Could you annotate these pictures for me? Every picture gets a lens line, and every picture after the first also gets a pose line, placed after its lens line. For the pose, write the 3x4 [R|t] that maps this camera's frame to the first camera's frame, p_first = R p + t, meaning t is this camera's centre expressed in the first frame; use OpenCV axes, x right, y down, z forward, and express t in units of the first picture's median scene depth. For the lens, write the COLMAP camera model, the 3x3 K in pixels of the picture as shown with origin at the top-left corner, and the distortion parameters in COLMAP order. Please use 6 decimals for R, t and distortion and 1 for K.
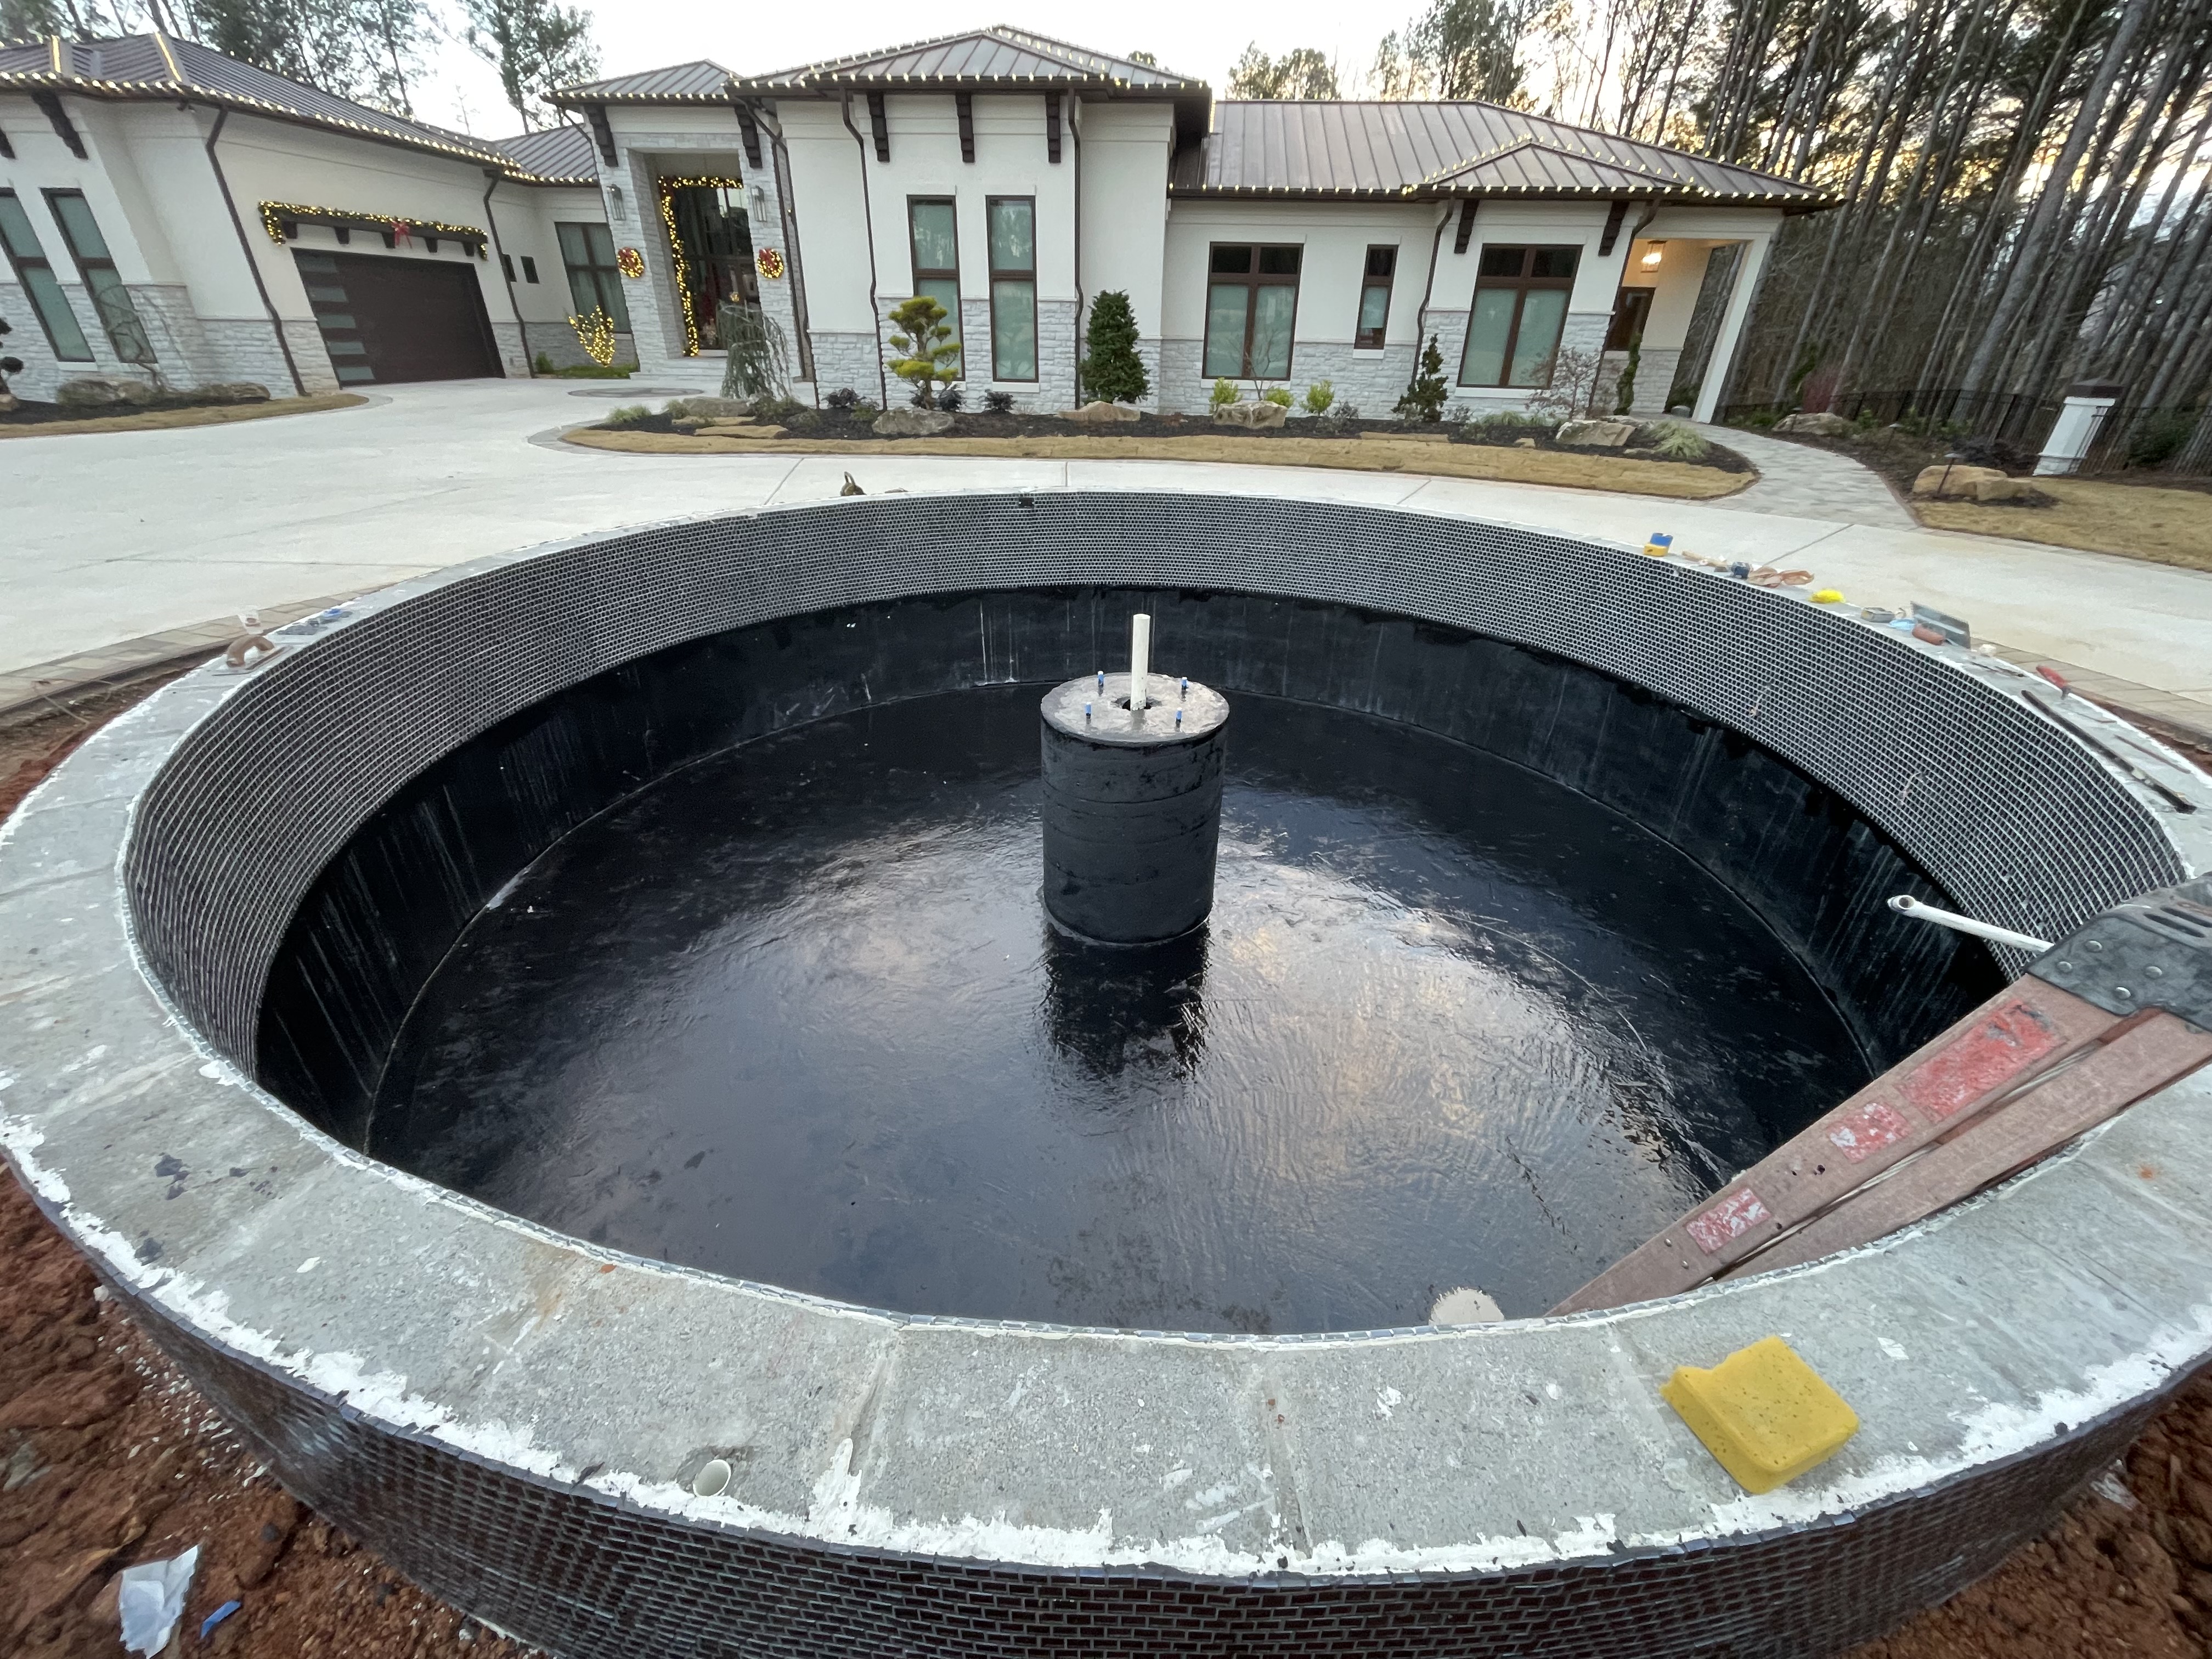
lens RADIAL K [[896.8, 0, 1108.0], [0, 896.8, 824.4], [0, 0, 1]] dist [-0.008255, 0.002094]
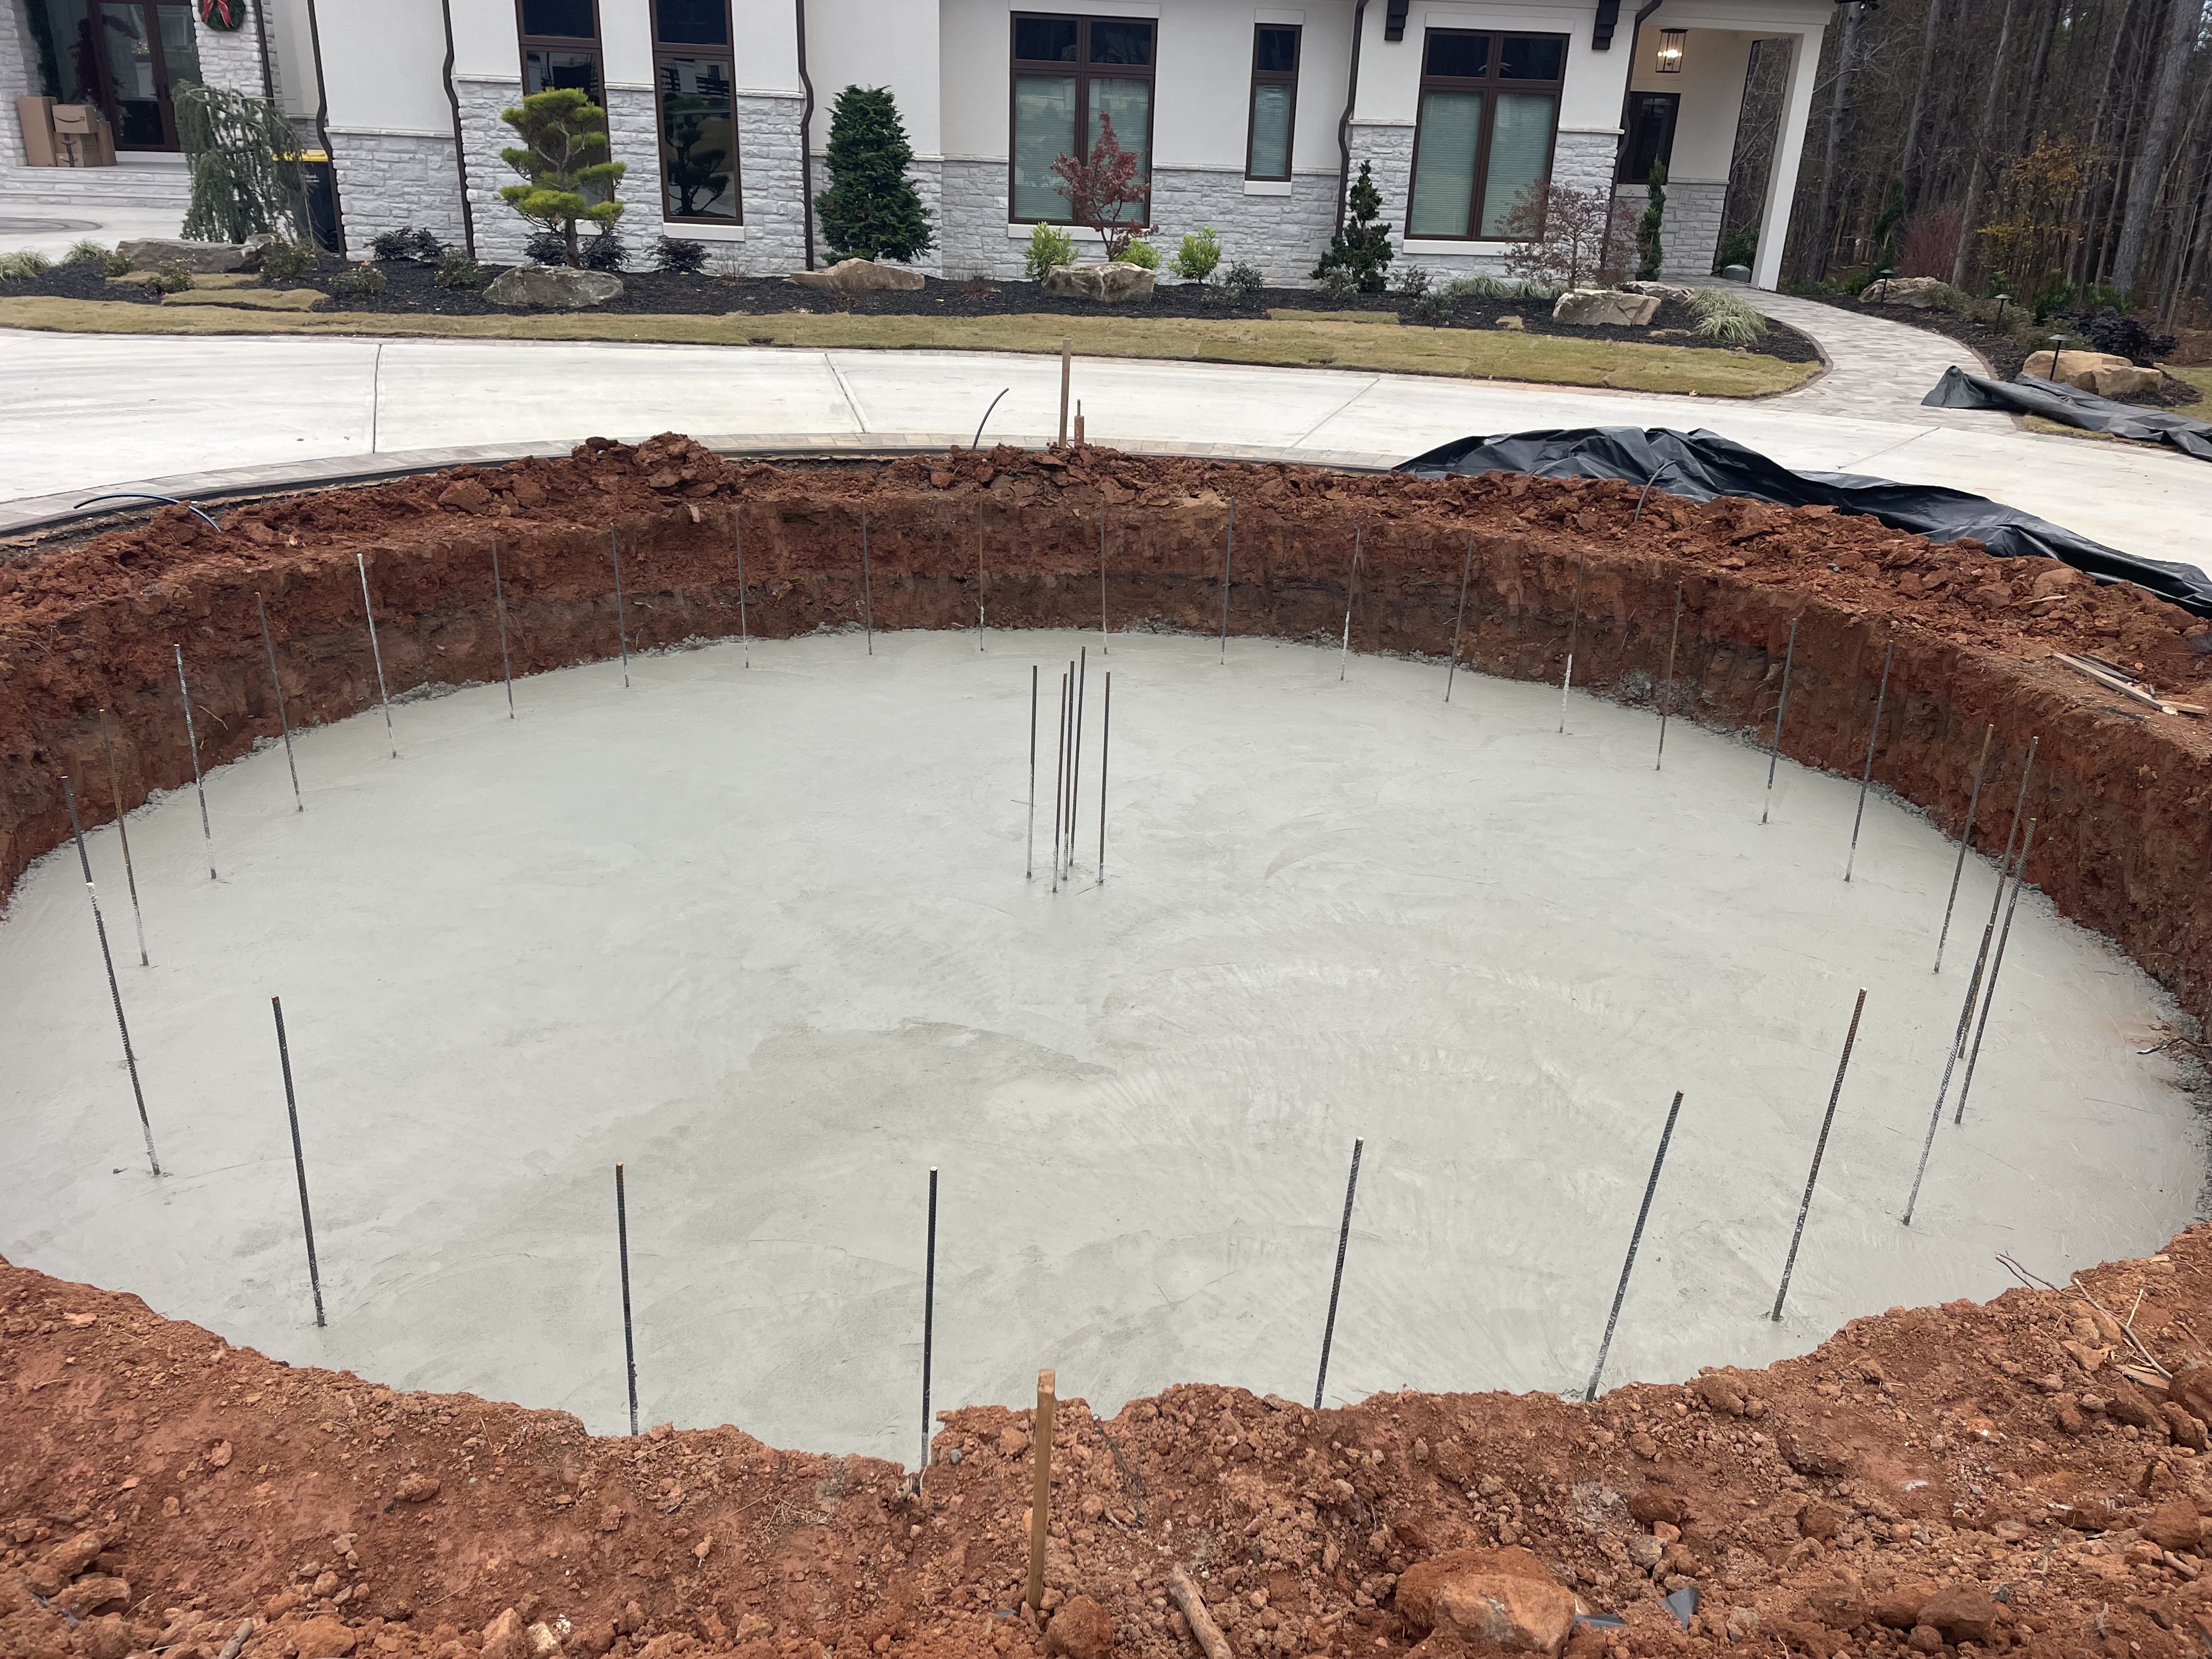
lens RADIAL K [[1666.1, 0, 1127.1], [0, 1666.1, 833.8], [0, 0, 1]] dist [0.076850, -0.091779]
pose [[0.982955, -0.051403, 0.176517, -0.045419], [0.069923, 0.992492, -0.100355, 0.046906], [-0.170033, 0.110987, 0.979168, -0.112604]]
